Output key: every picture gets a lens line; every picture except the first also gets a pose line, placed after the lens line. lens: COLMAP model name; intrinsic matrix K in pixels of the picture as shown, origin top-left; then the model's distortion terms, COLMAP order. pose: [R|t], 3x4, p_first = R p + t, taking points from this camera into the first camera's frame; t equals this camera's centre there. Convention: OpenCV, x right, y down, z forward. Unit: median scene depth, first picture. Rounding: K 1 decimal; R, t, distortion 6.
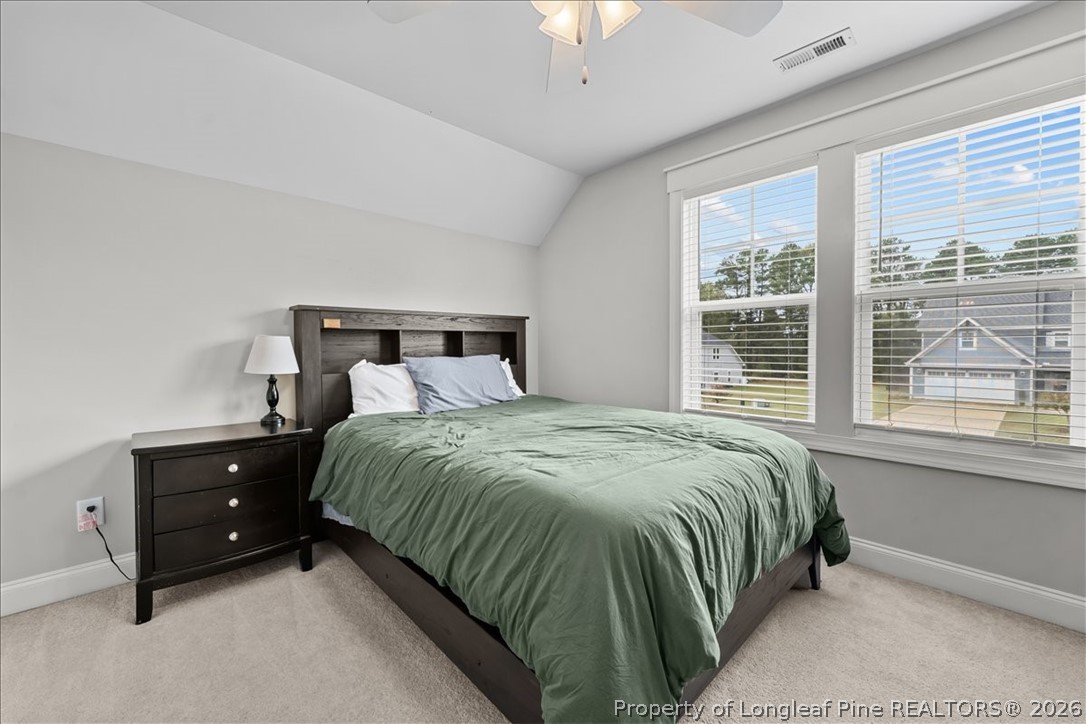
lens RADIAL K [[426.6, 0, 542.3], [0, 426.6, 357.7], [0, 0, 1]] dist [-0.001759, 0.000057]
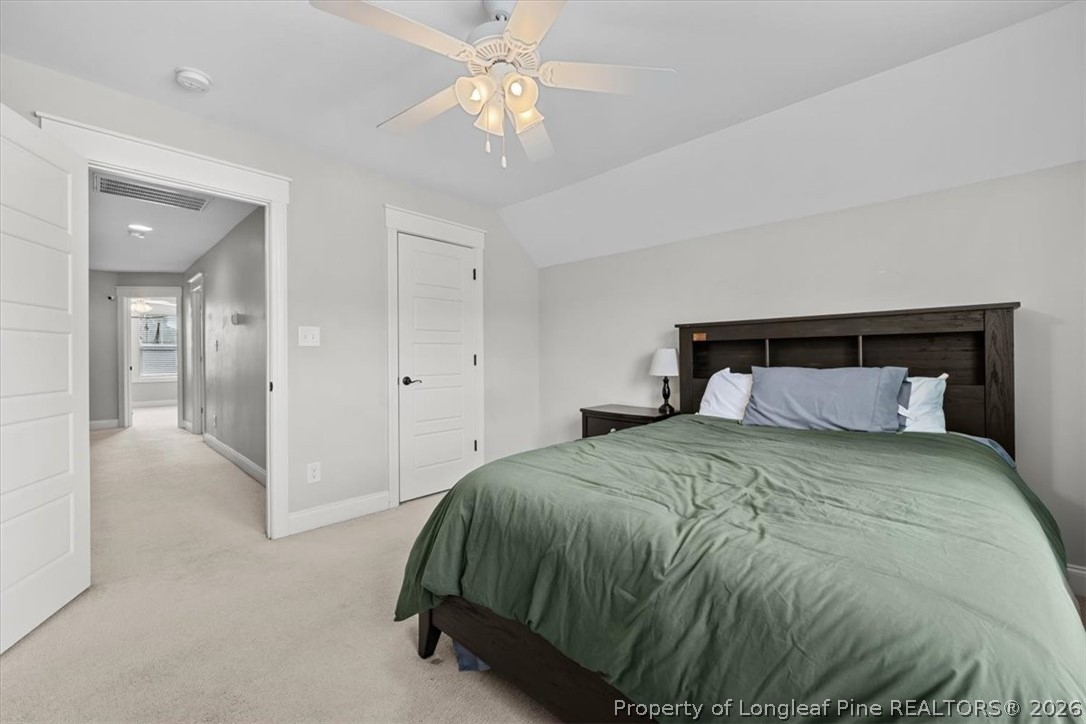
lens RADIAL K [[426.6, 0, 542.3], [0, 426.6, 357.7], [0, 0, 1]] dist [-0.001759, 0.000057]
pose [[0.062231, 0.004216, -0.998053, 0.704365], [-0.023967, 0.999709, 0.002729, -0.014330], [0.997774, 0.023751, 0.062314, 0.481281]]
